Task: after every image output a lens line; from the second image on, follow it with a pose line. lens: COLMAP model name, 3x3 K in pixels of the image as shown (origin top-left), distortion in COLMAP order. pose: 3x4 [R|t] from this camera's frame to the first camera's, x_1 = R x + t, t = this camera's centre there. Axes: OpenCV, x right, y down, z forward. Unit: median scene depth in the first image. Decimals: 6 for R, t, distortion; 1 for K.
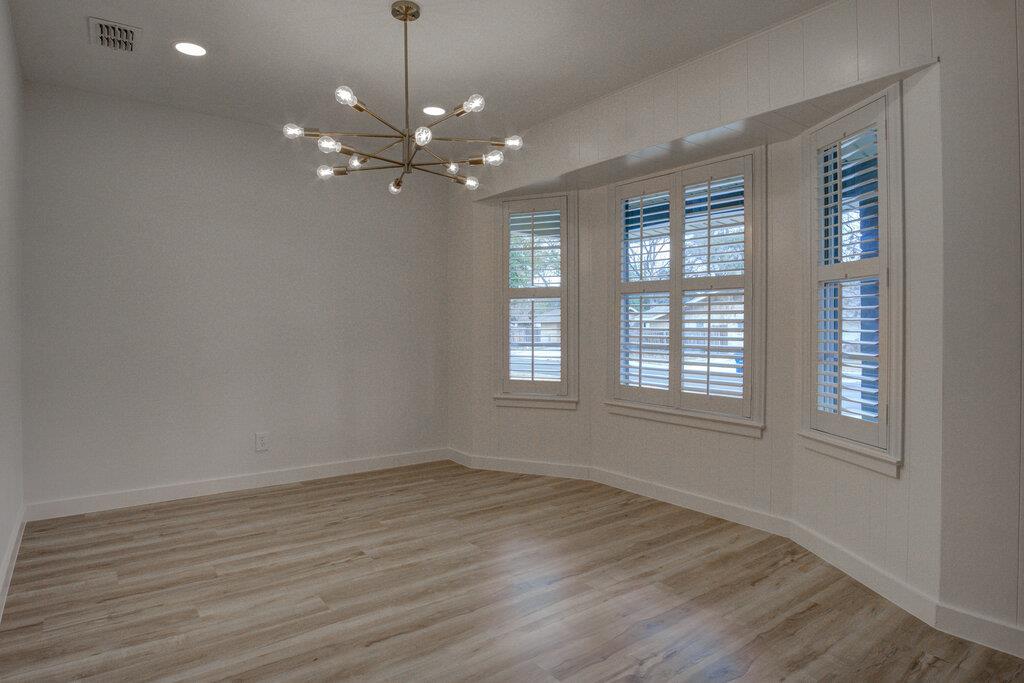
lens RADIAL K [[619.7, 0, 512.0], [0, 619.7, 341.5], [0, 0, 1]] dist [-0.000797, 0.000175]
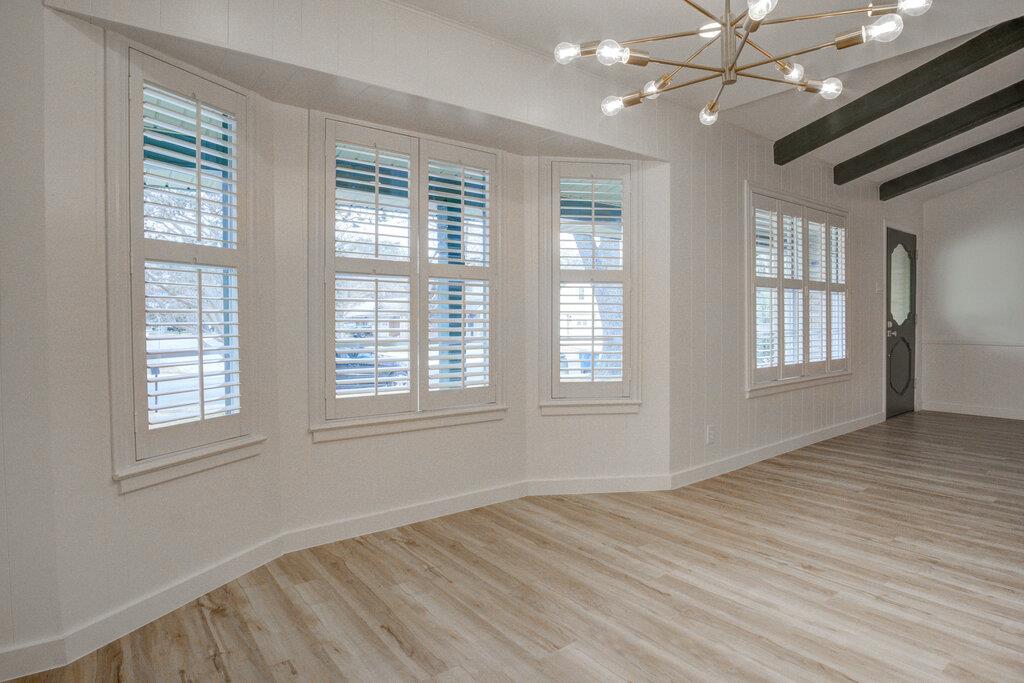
lens RADIAL K [[576.4, 0, 521.5], [0, 576.4, 343.8], [0, 0, 1]] dist [-0.036698, 0.001353]
pose [[-0.029071, -0.038431, 0.998838, -0.548428], [0.033825, 0.998651, 0.039408, -0.013845], [-0.999005, 0.034932, -0.027732, 0.886947]]
